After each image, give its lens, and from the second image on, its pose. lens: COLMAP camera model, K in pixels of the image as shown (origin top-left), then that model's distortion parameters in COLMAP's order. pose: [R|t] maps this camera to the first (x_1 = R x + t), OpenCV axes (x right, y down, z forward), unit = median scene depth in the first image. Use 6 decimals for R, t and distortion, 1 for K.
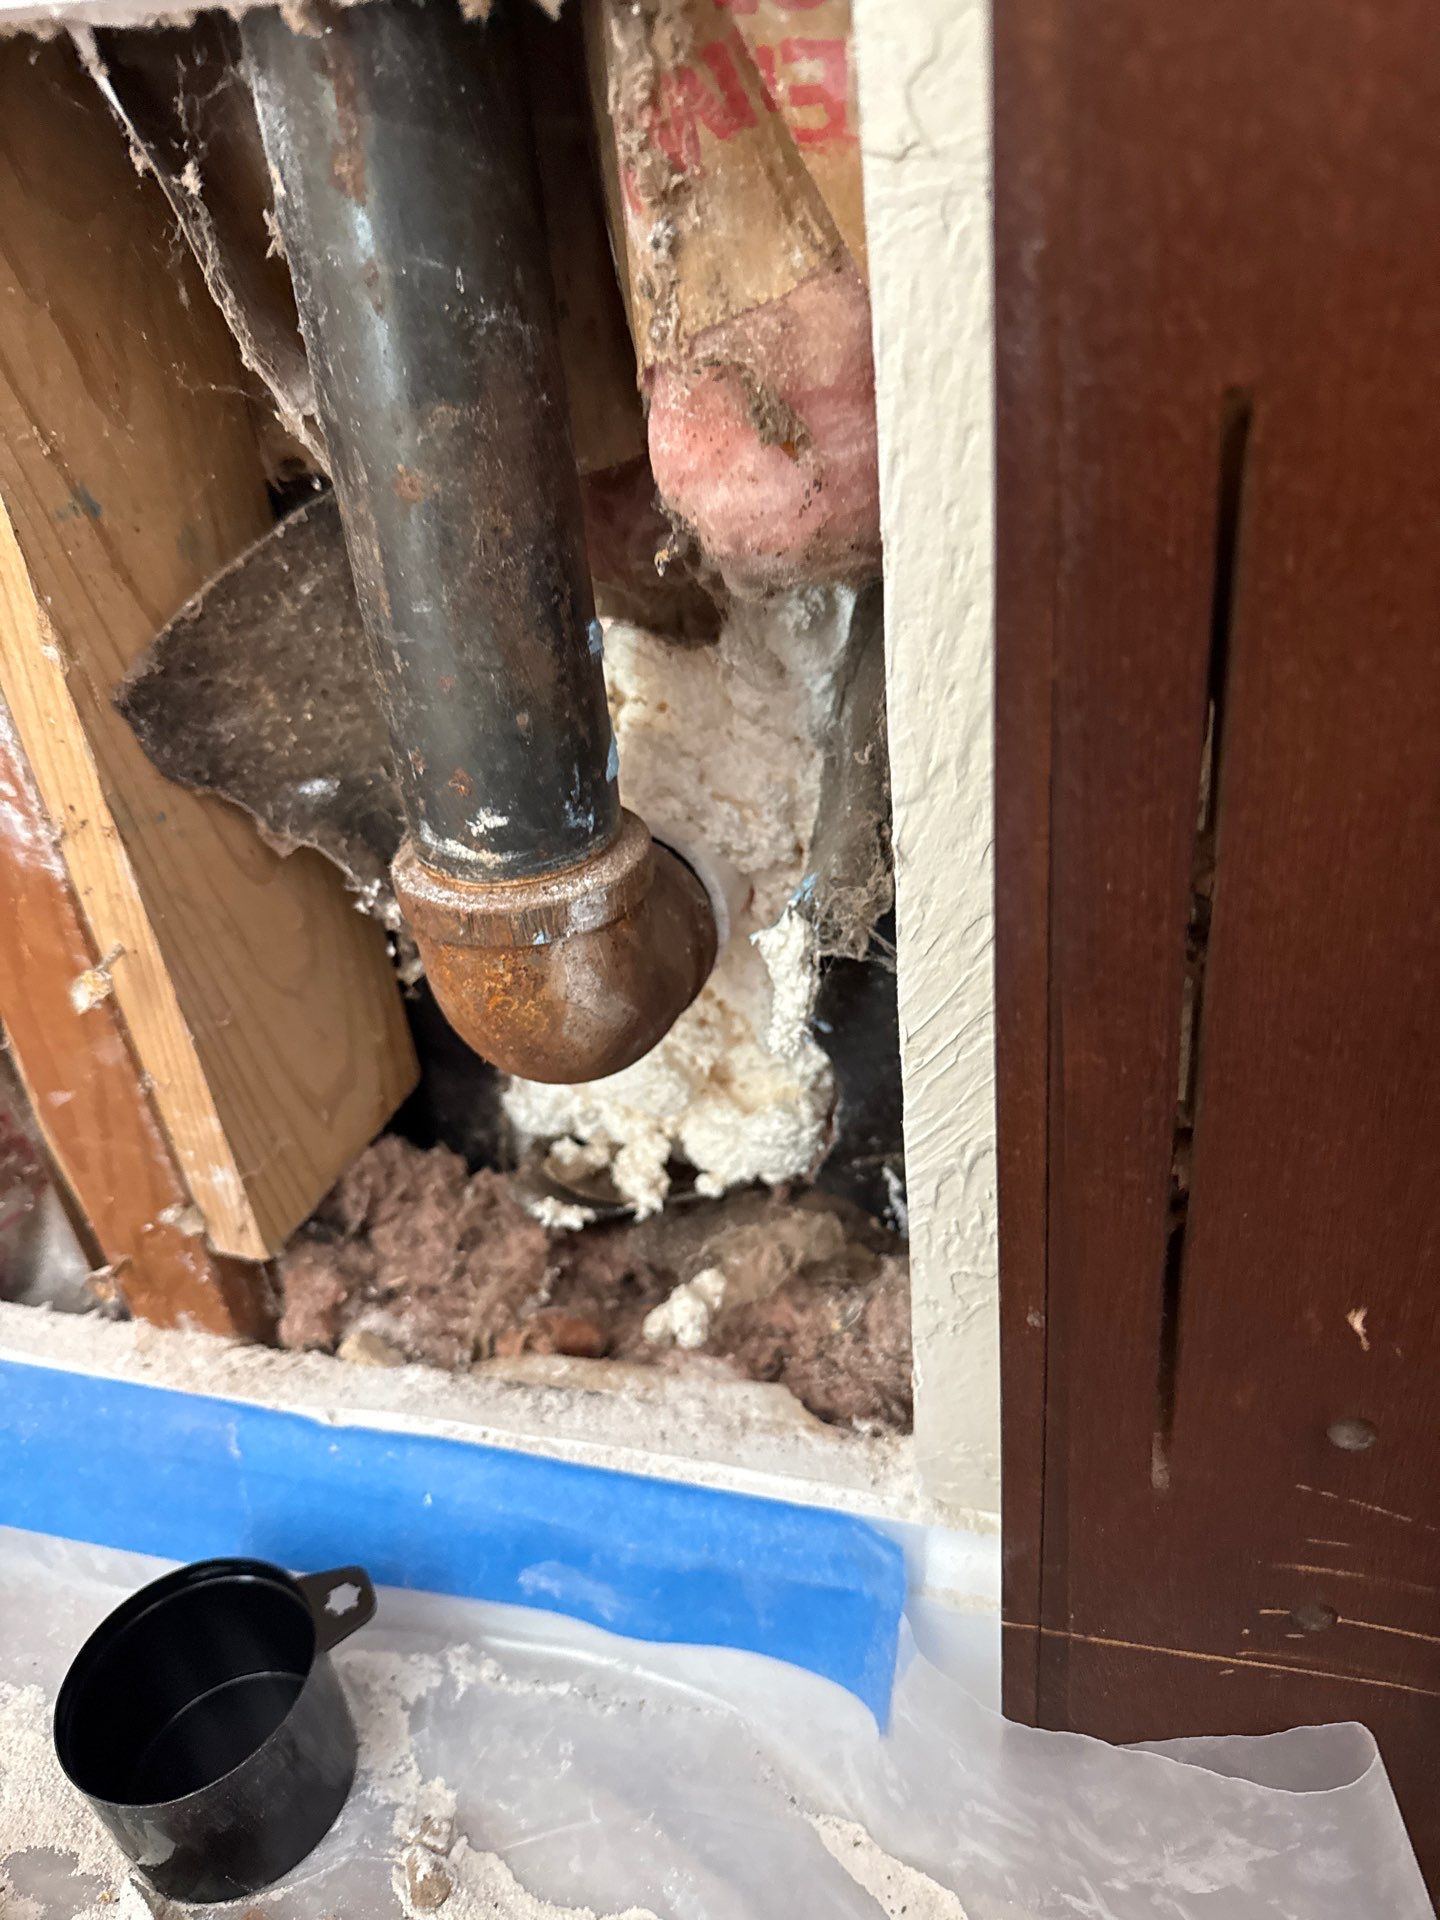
lens RADIAL K [[1465.4, 0, 701.4], [0, 1465.4, 957.3], [0, 0, 1]] dist [-0.001967, -0.091335]
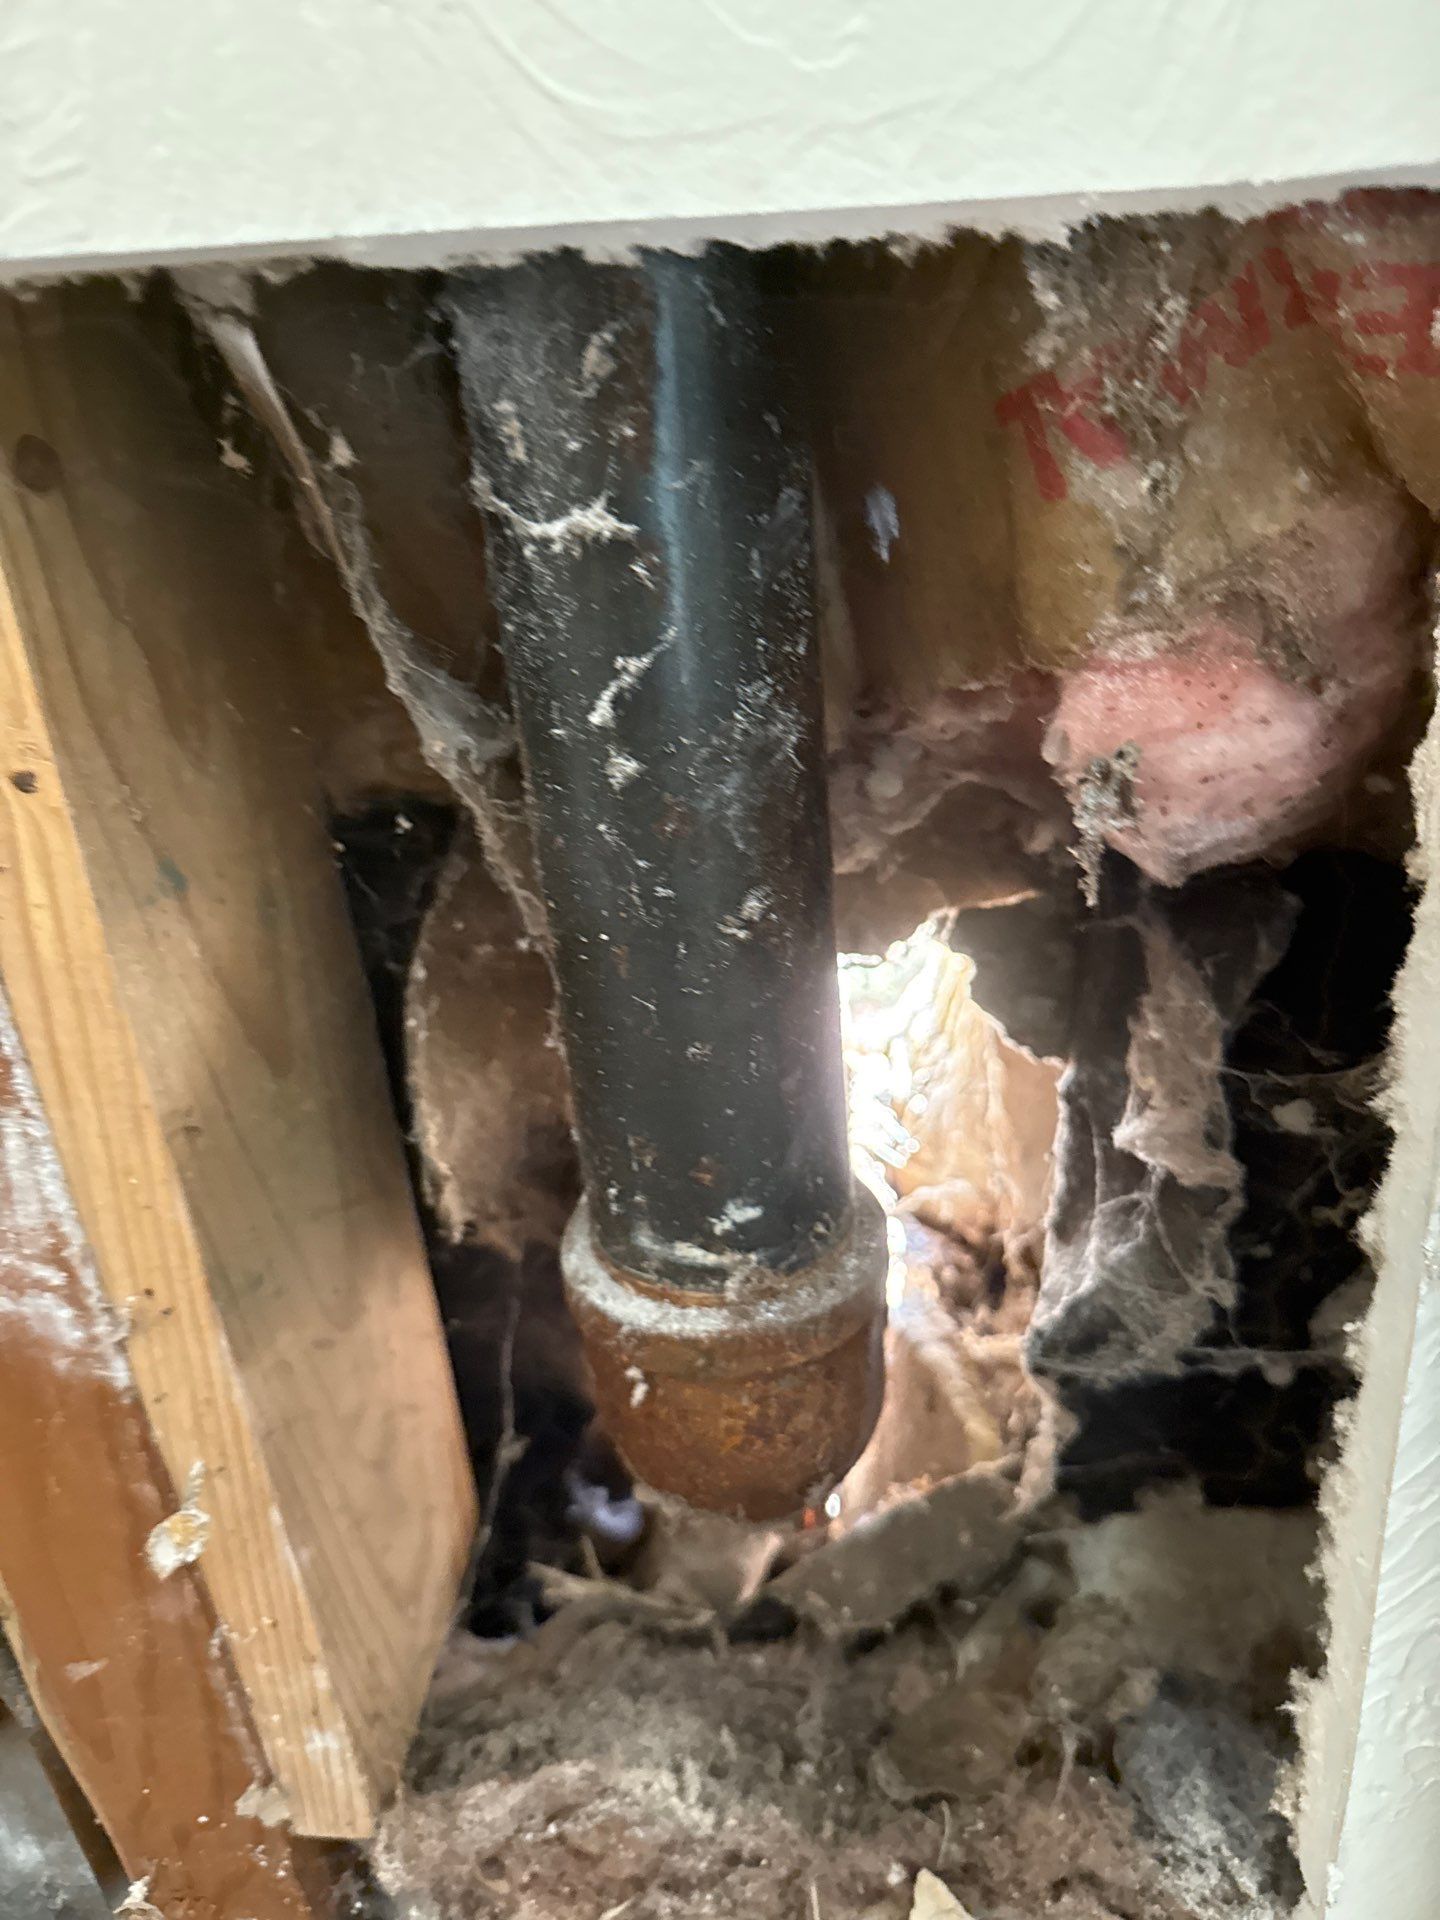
lens RADIAL K [[1507.1, 0, 709.1], [0, 1507.1, 959.3], [0, 0, 1]] dist [-0.046259, -0.004662]
pose [[0.973016, -0.084847, 0.214571, -0.276534], [0.114725, 0.984742, -0.130851, -0.122057], [-0.200195, 0.151937, 0.967904, 0.189906]]
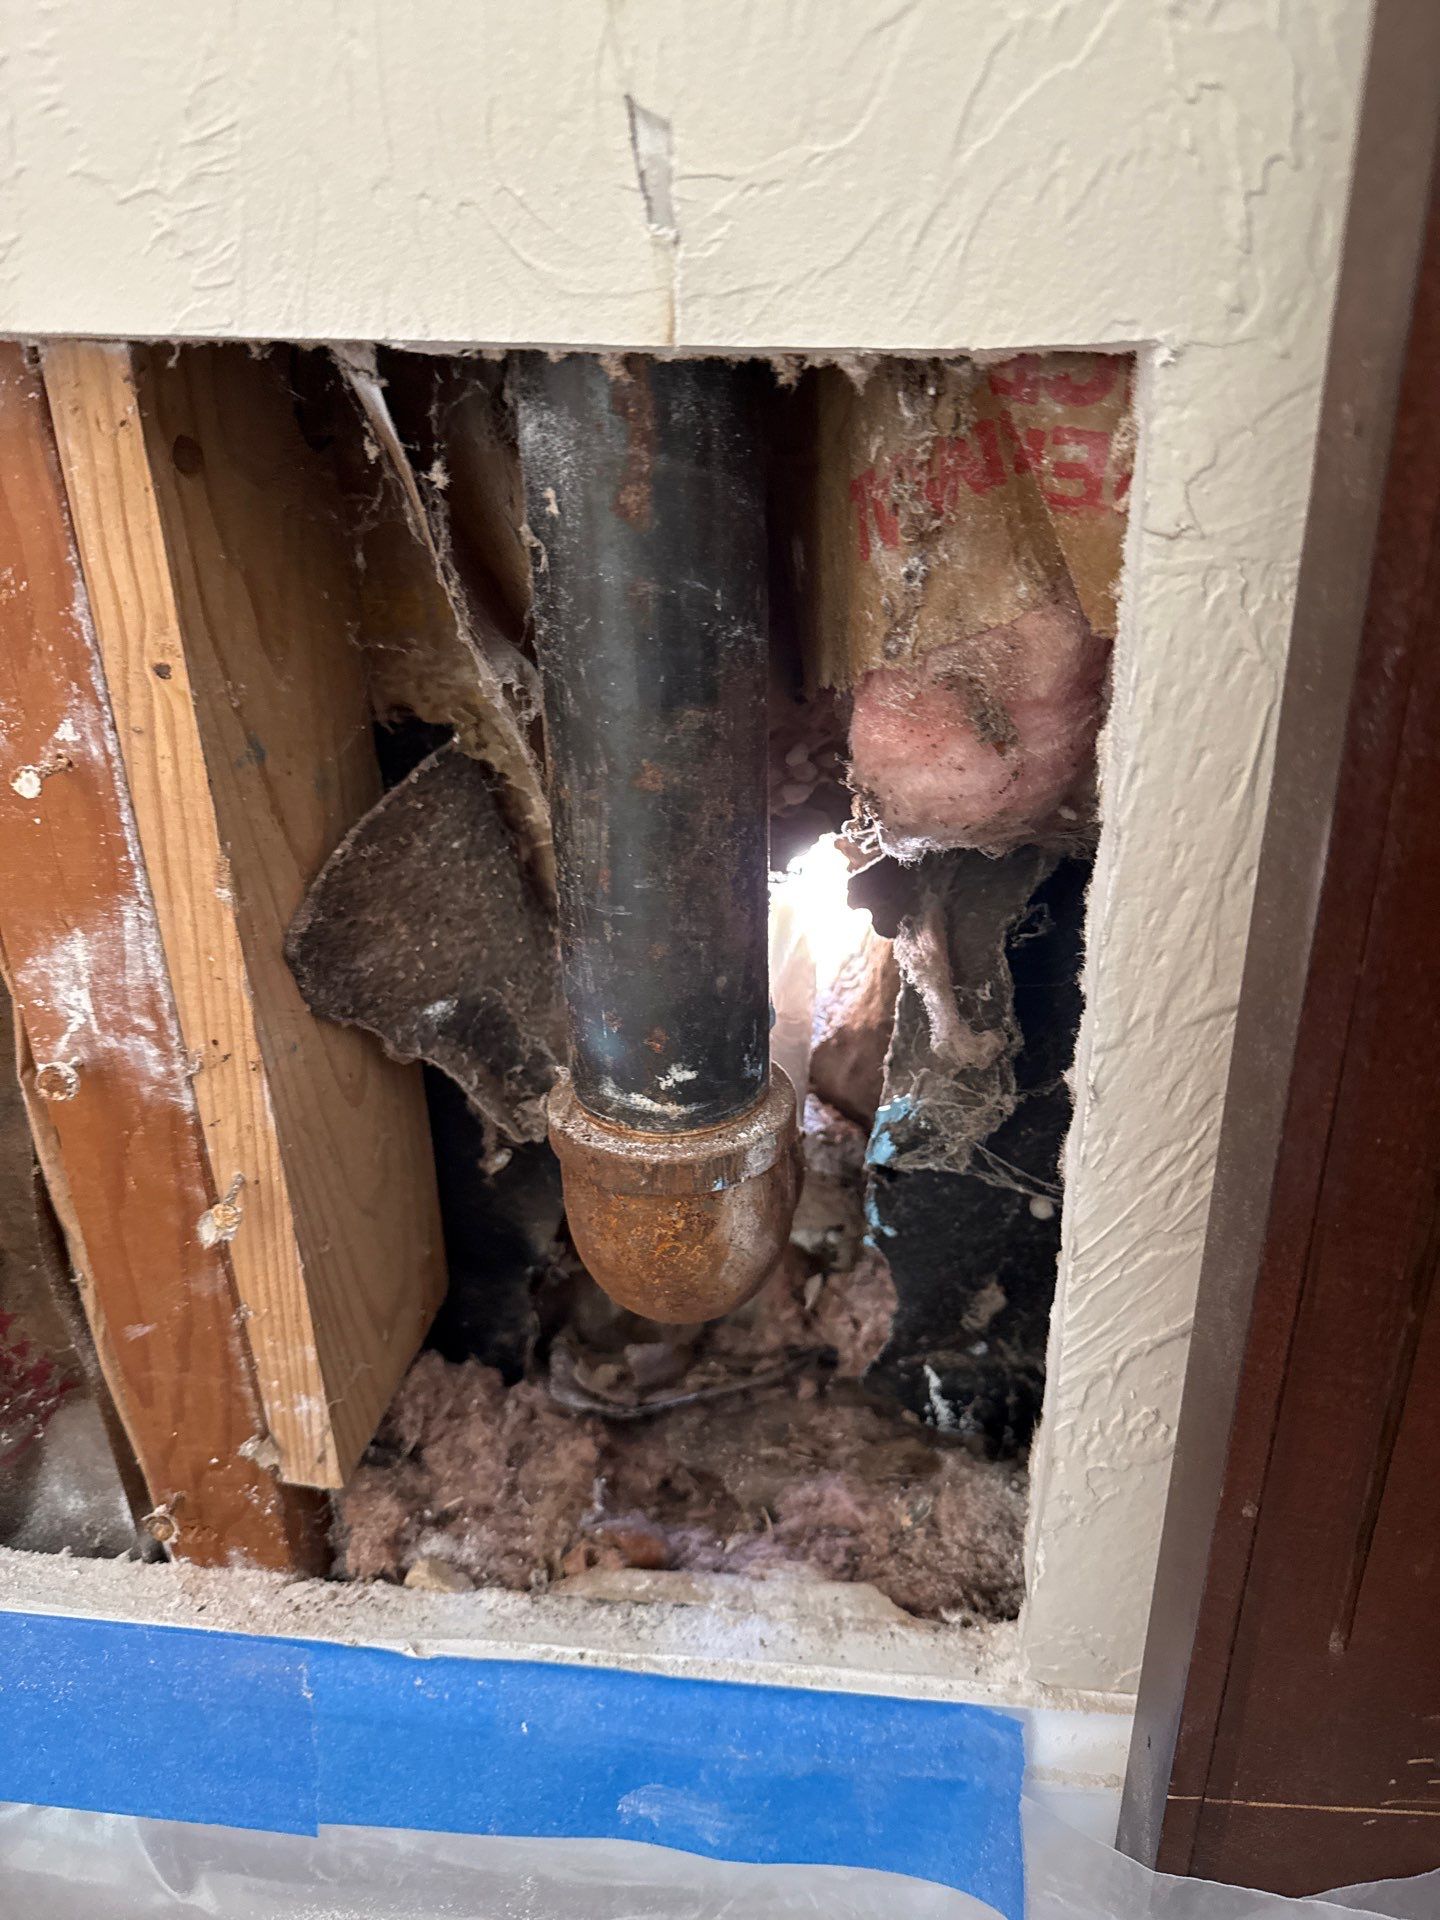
lens RADIAL K [[1465.4, 0, 701.4], [0, 1465.4, 957.3], [0, 0, 1]] dist [-0.001967, -0.091335]
pose [[0.984529, 0.002029, 0.175208, -0.249549], [0.017577, 0.993745, -0.110278, -0.039195], [-0.174336, 0.111651, 0.978336, -0.047493]]
